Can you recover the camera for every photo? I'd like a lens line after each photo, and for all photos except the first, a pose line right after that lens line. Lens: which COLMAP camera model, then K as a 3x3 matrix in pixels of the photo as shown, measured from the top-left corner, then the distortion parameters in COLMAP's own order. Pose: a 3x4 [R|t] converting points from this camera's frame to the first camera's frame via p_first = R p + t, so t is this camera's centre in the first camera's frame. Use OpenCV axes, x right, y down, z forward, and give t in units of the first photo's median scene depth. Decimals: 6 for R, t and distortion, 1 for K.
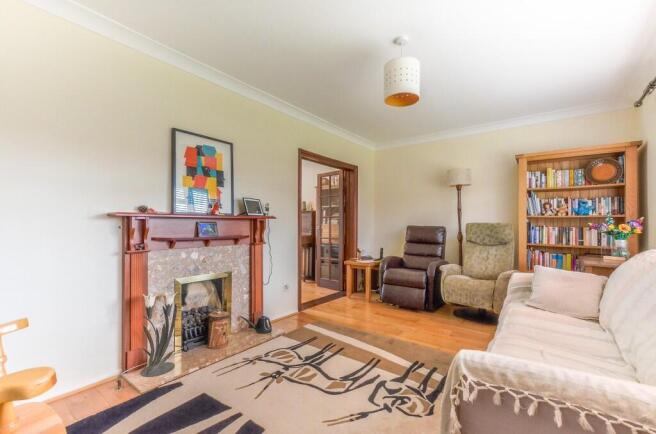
lens RADIAL K [[286.9, 0, 325.6], [0, 286.9, 220.7], [0, 0, 1]] dist [-0.000139, -0.001078]
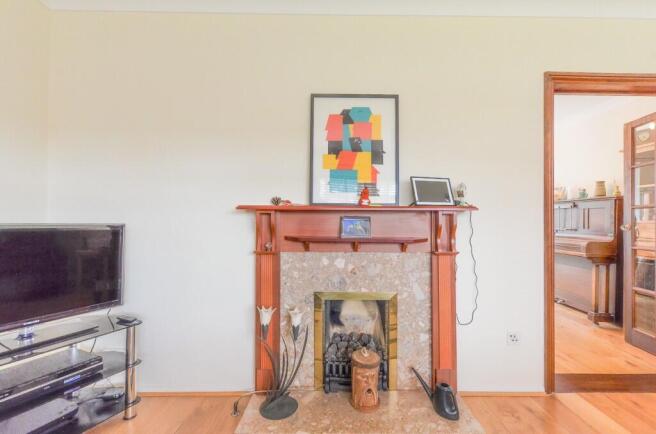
lens RADIAL K [[286.9, 0, 333.6], [0, 286.9, 216.8], [0, 0, 1]] dist [-0.000139, -0.001078]
pose [[0.621638, -0.006640, -0.783276, 0.092624], [0.005649, 0.999976, -0.003993, 0.006818], [0.783284, -0.001943, 0.621661, 0.495296]]
